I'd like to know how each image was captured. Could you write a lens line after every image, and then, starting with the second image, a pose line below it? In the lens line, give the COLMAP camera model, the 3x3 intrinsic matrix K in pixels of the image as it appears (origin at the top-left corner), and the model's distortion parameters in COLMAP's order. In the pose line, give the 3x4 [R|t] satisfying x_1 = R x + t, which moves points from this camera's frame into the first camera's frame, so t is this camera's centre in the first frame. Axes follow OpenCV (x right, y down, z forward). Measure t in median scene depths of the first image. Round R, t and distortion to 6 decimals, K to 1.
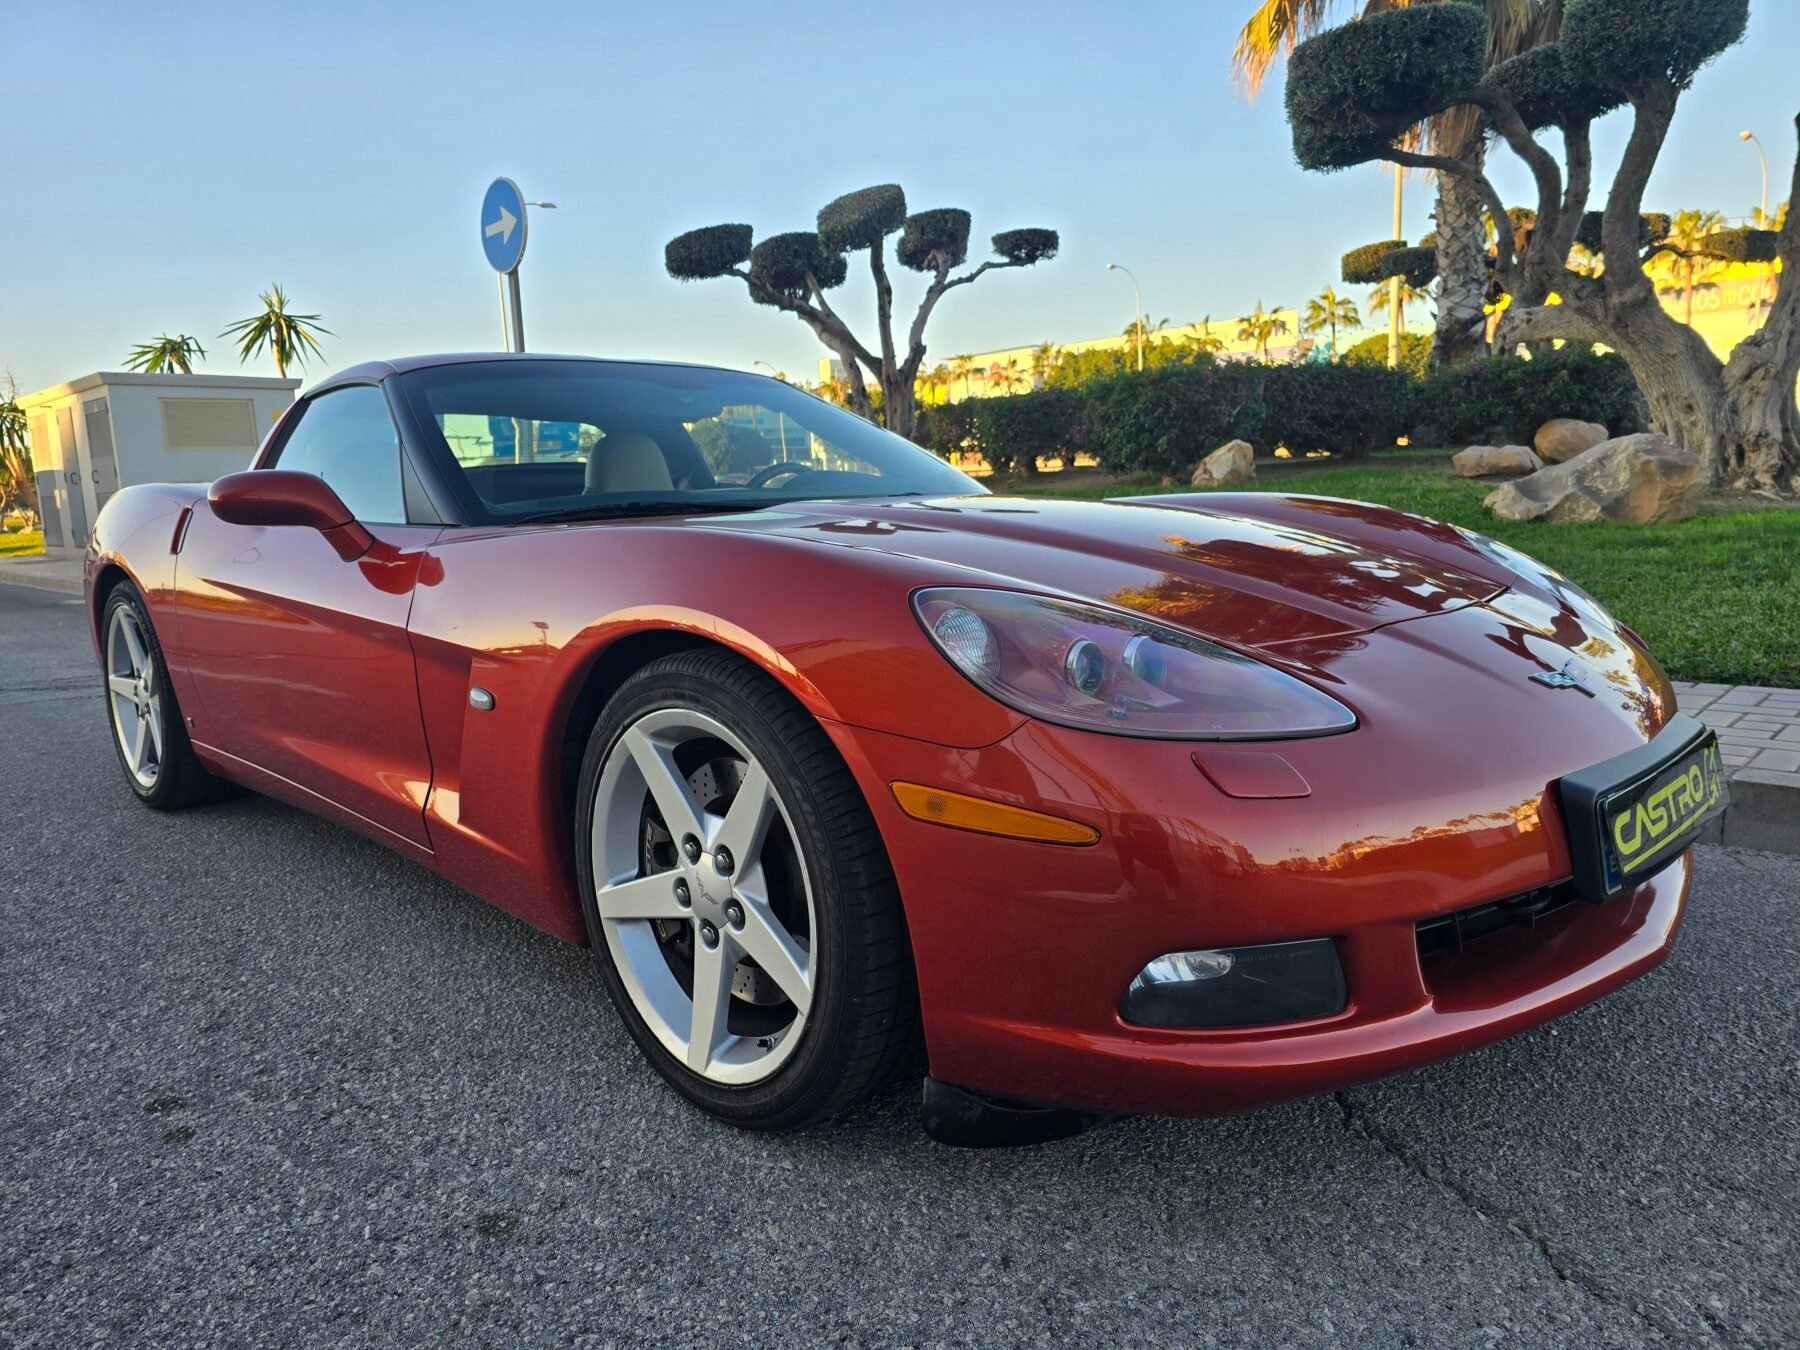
lens RADIAL K [[1215.8, 0, 885.7], [0, 1215.8, 652.3], [0, 0, 1]] dist [0.049662, -0.042178]
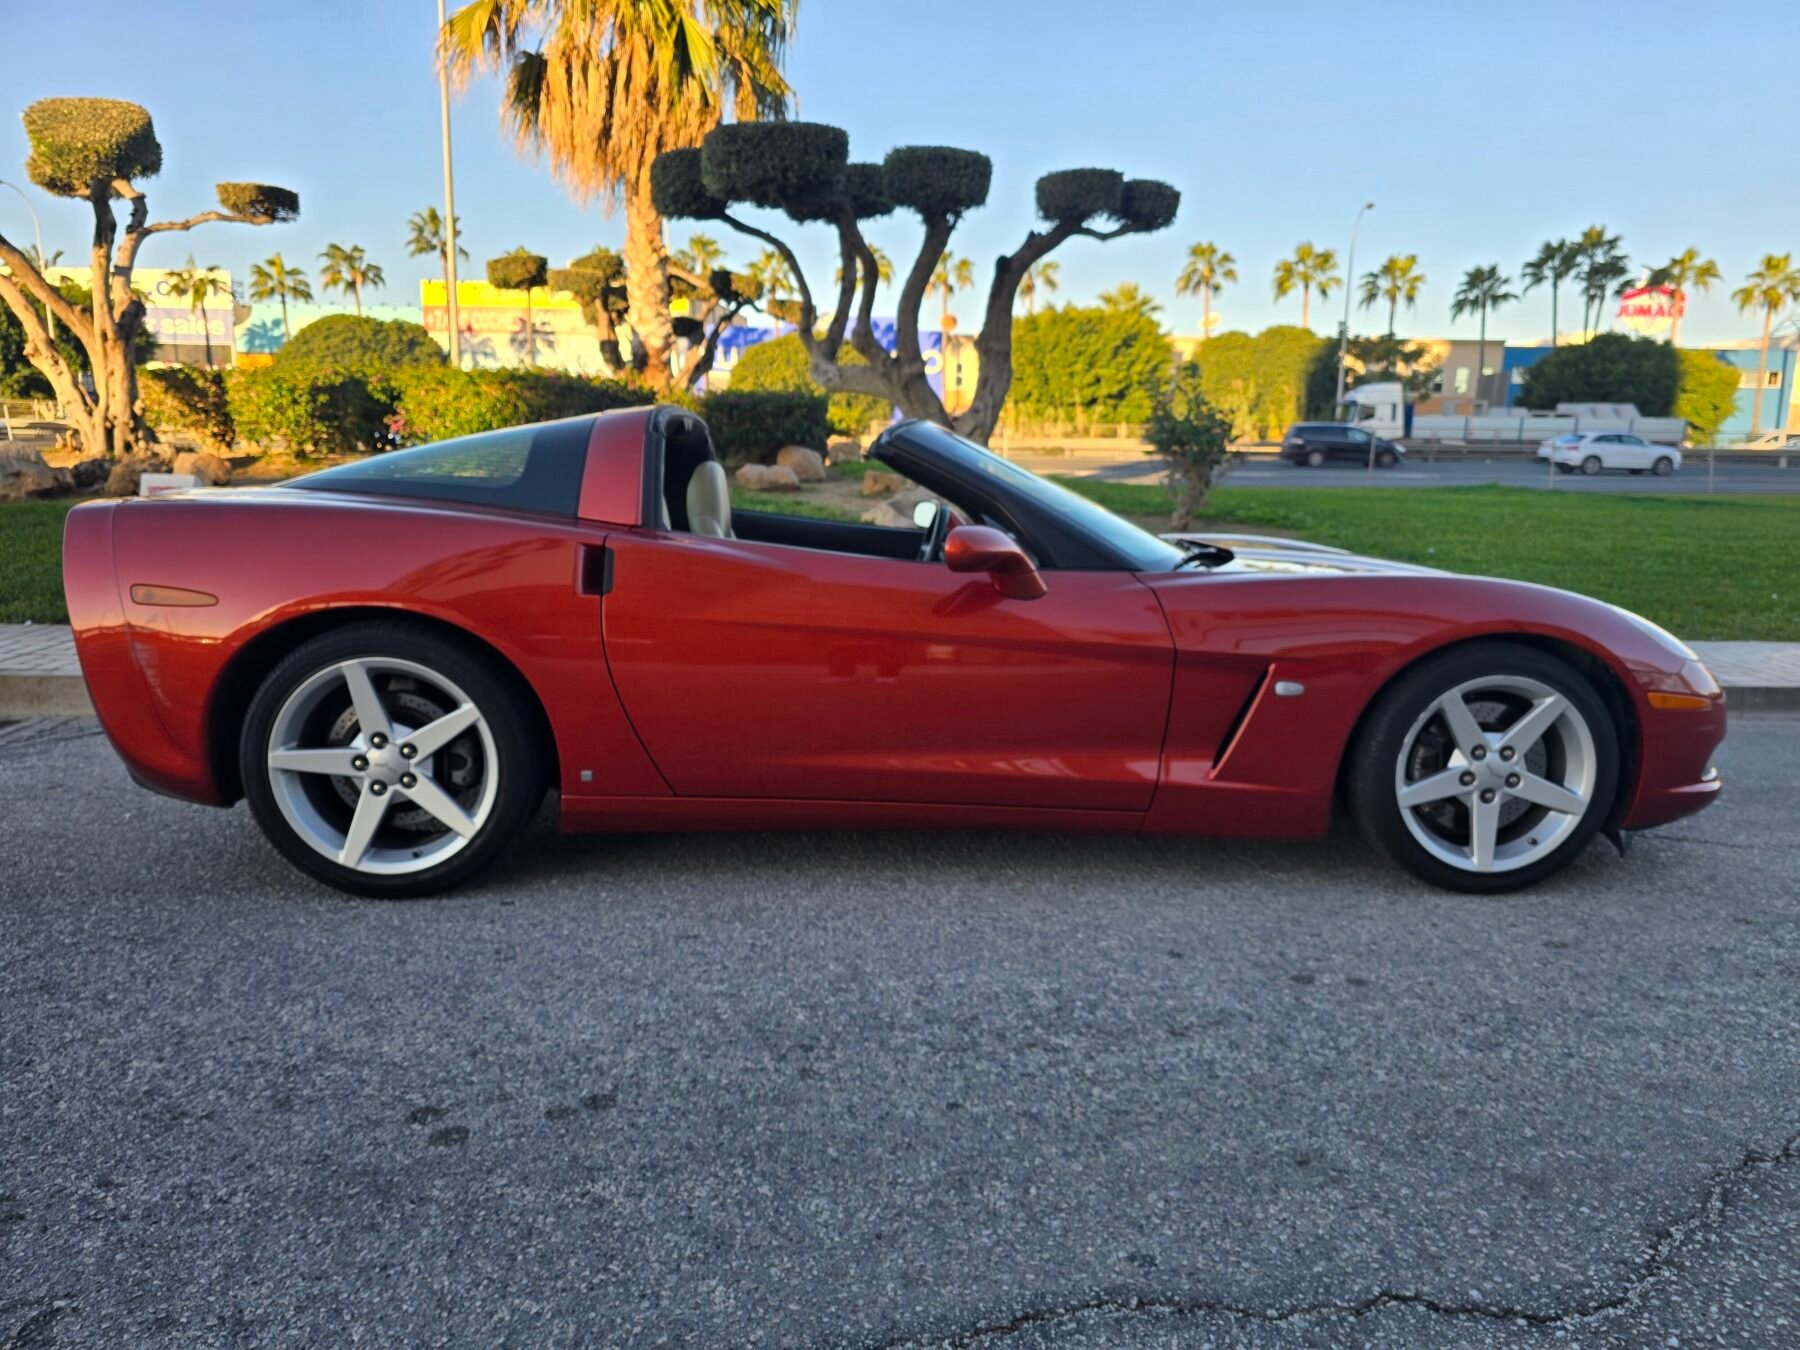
lens RADIAL K [[1215.8, 0, 908.8], [0, 1215.8, 661.1], [0, 0, 1]] dist [0.049662, -0.042178]
pose [[0.664021, -0.073226, 0.744119, -1.703243], [0.057069, 0.997253, 0.047210, -0.091922], [-0.745533, 0.011118, 0.666376, 0.328869]]
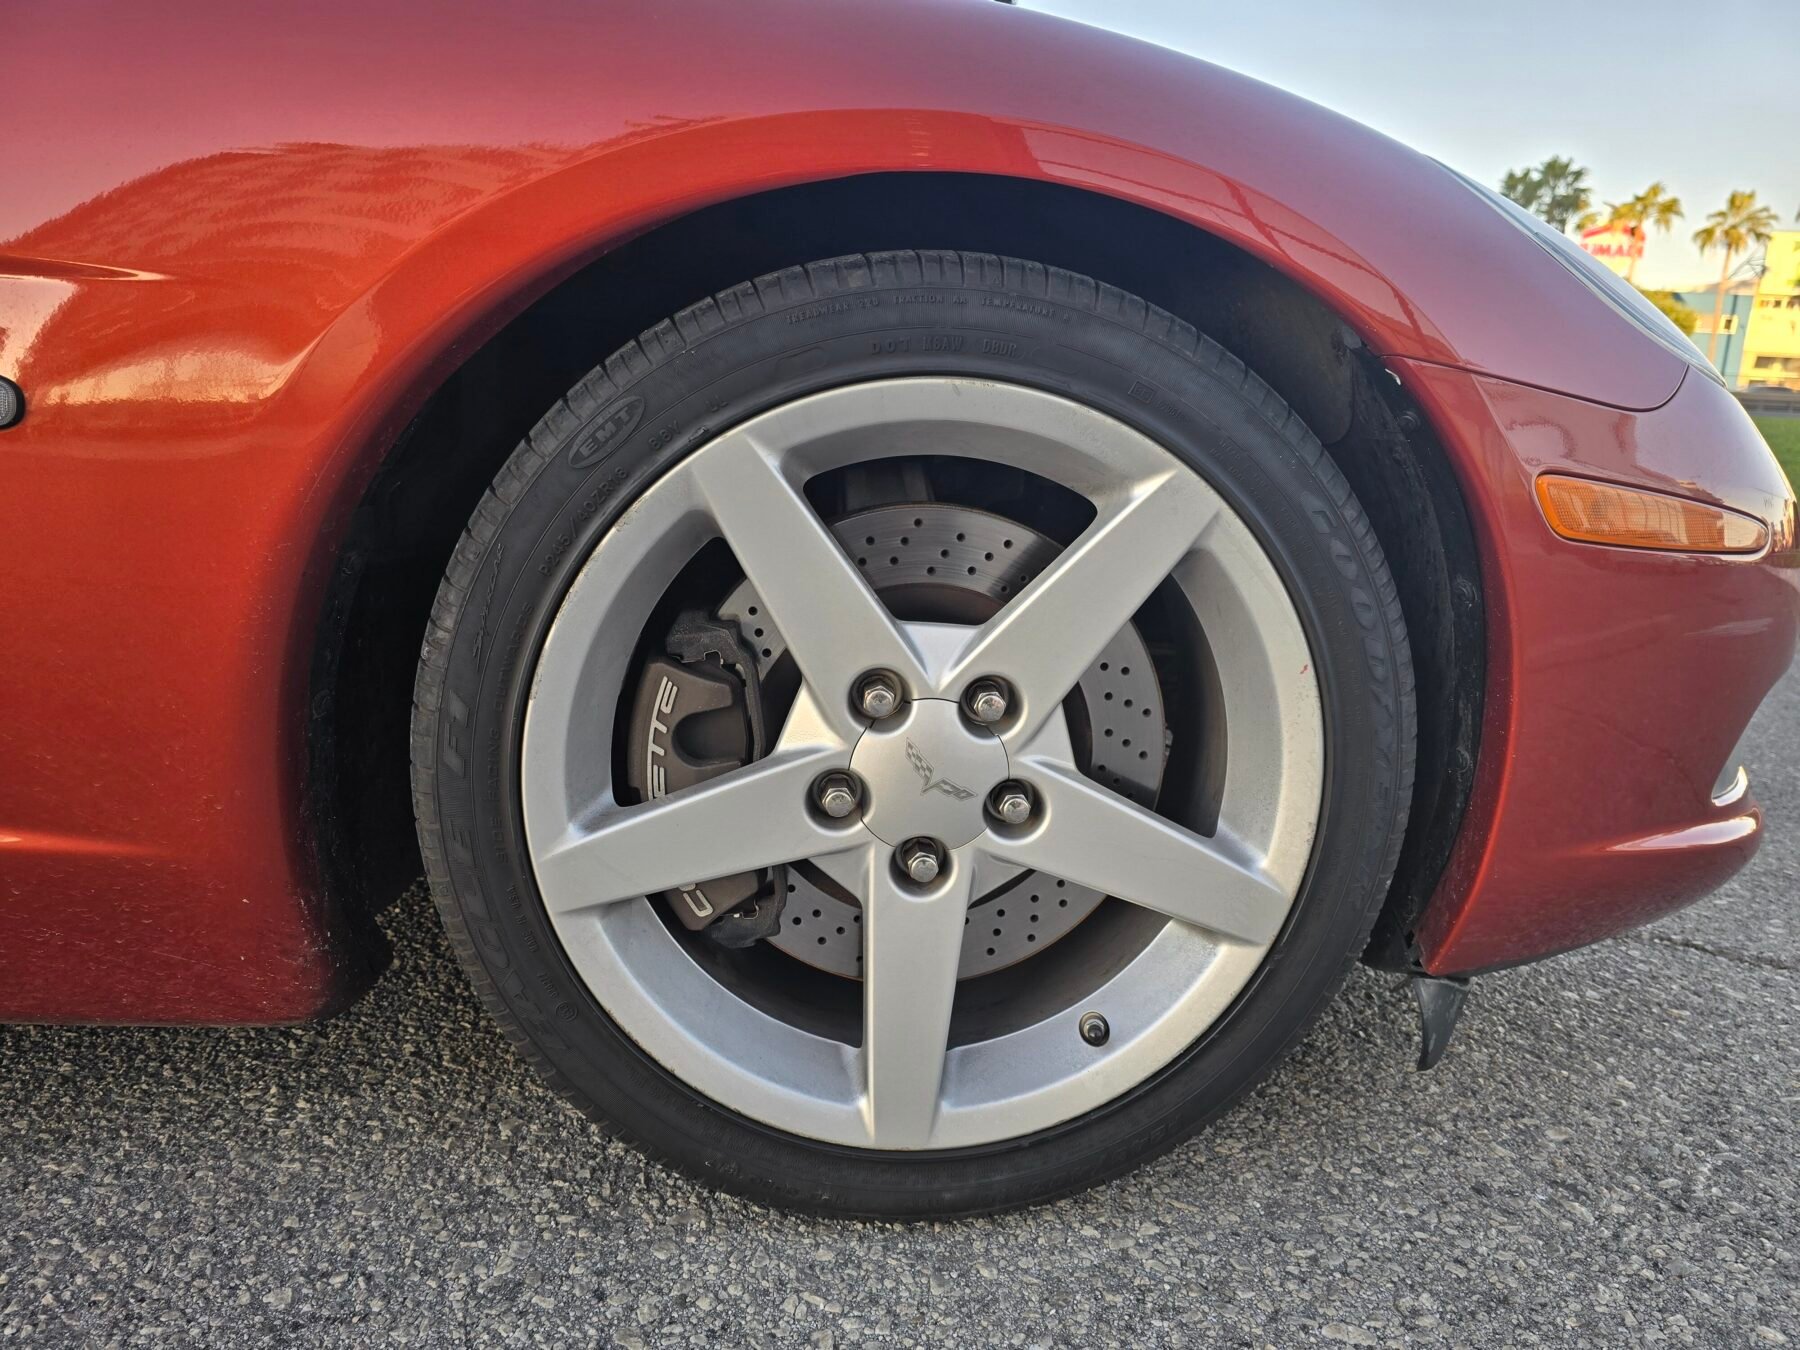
lens RADIAL K [[1215.8, 0, 908.7], [0, 1215.8, 679.1], [0, 0, 1]] dist [0.049662, -0.042178]
pose [[0.637175, -0.109906, 0.762843, -0.409816], [0.033879, 0.992818, 0.114741, 0.081574], [-0.769974, -0.047266, 0.636322, 0.563847]]
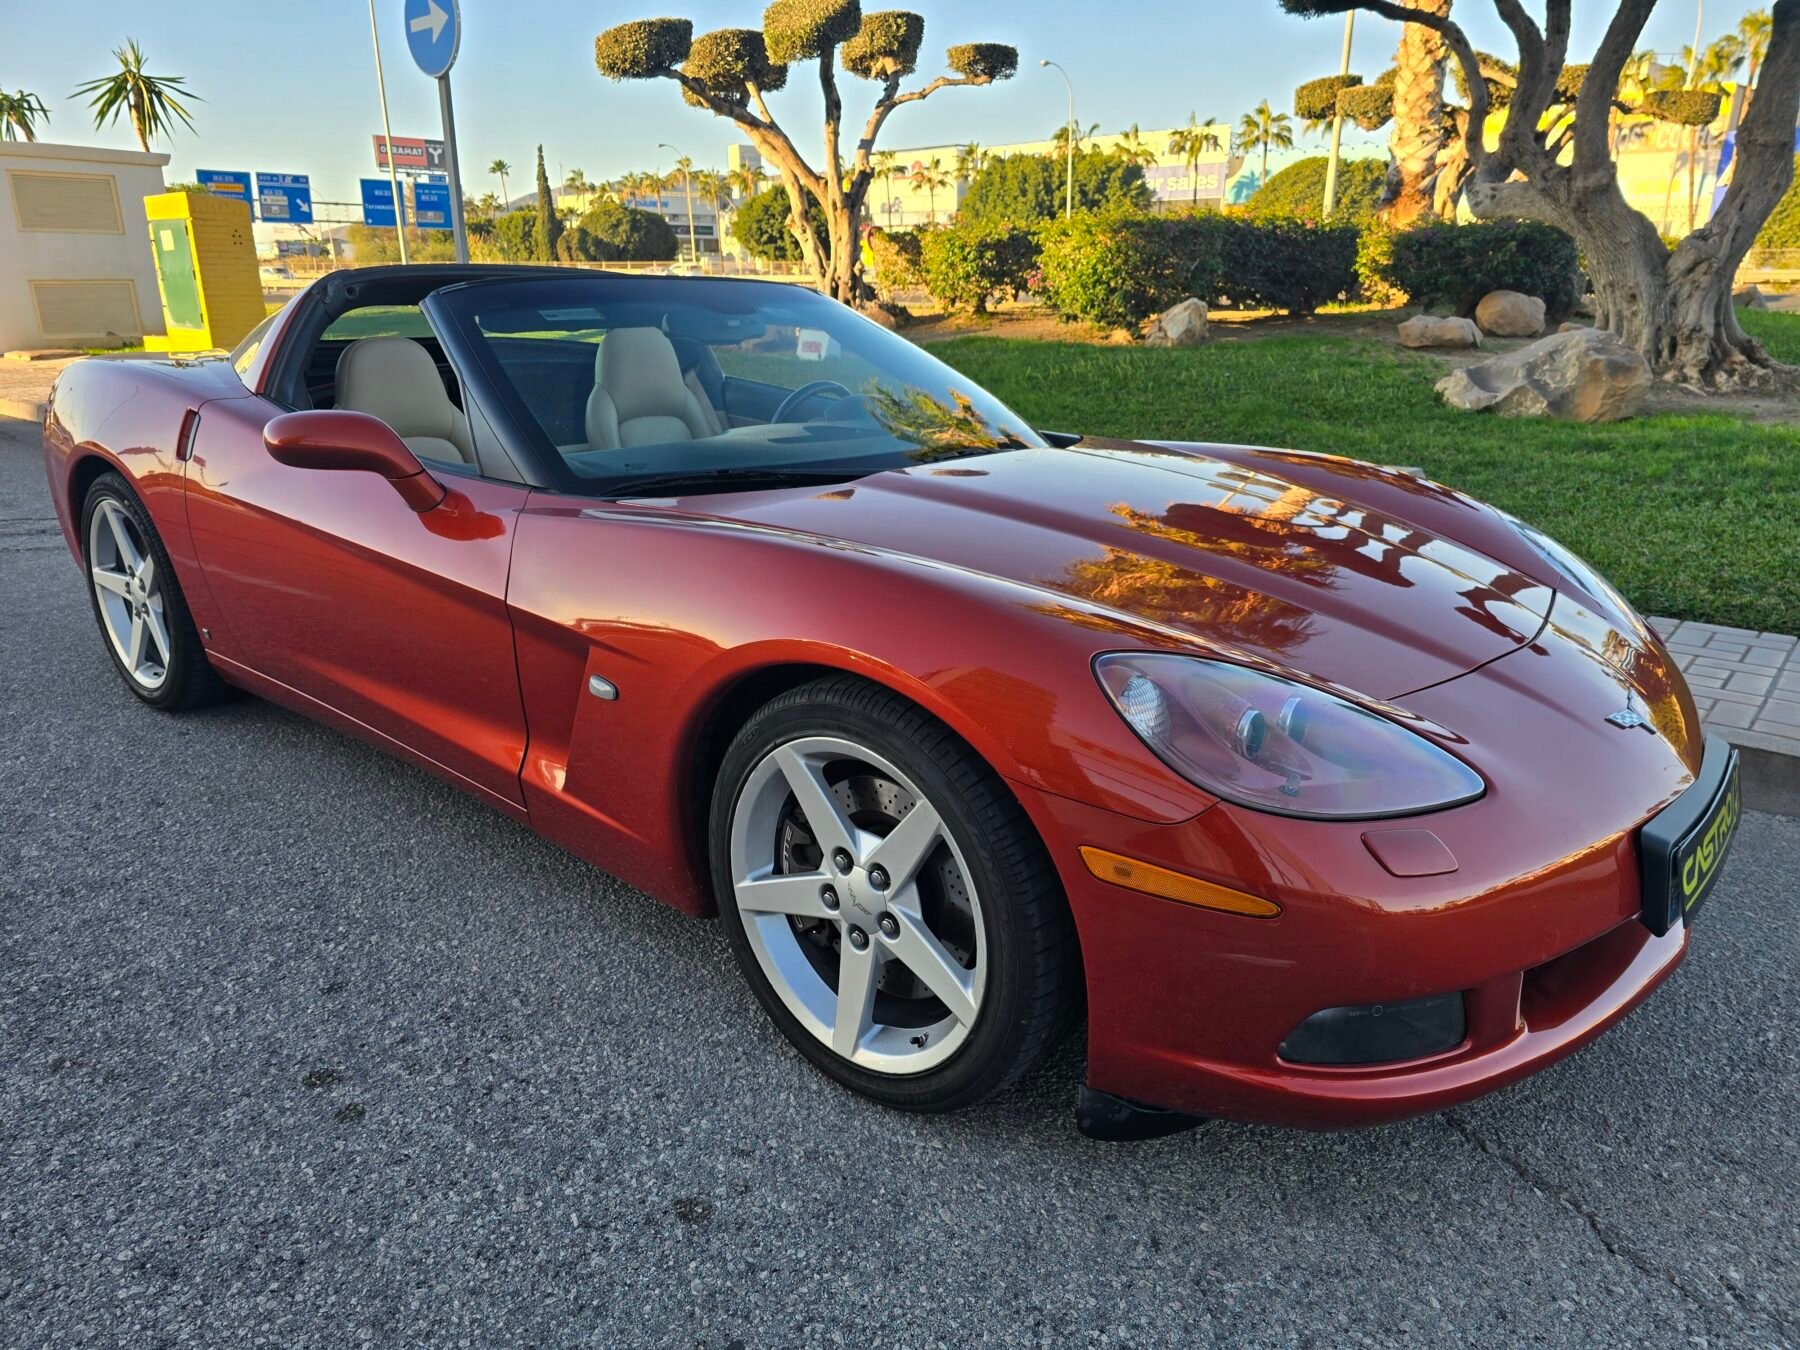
lens RADIAL K [[1215.8, 0, 910.2], [0, 1215.8, 677.2], [0, 0, 1]] dist [0.049662, -0.042178]
pose [[0.994885, 0.018479, 0.099312, -0.169530], [-0.035033, 0.985226, 0.167638, -0.144384], [-0.094747, -0.170259, 0.980834, -0.019354]]
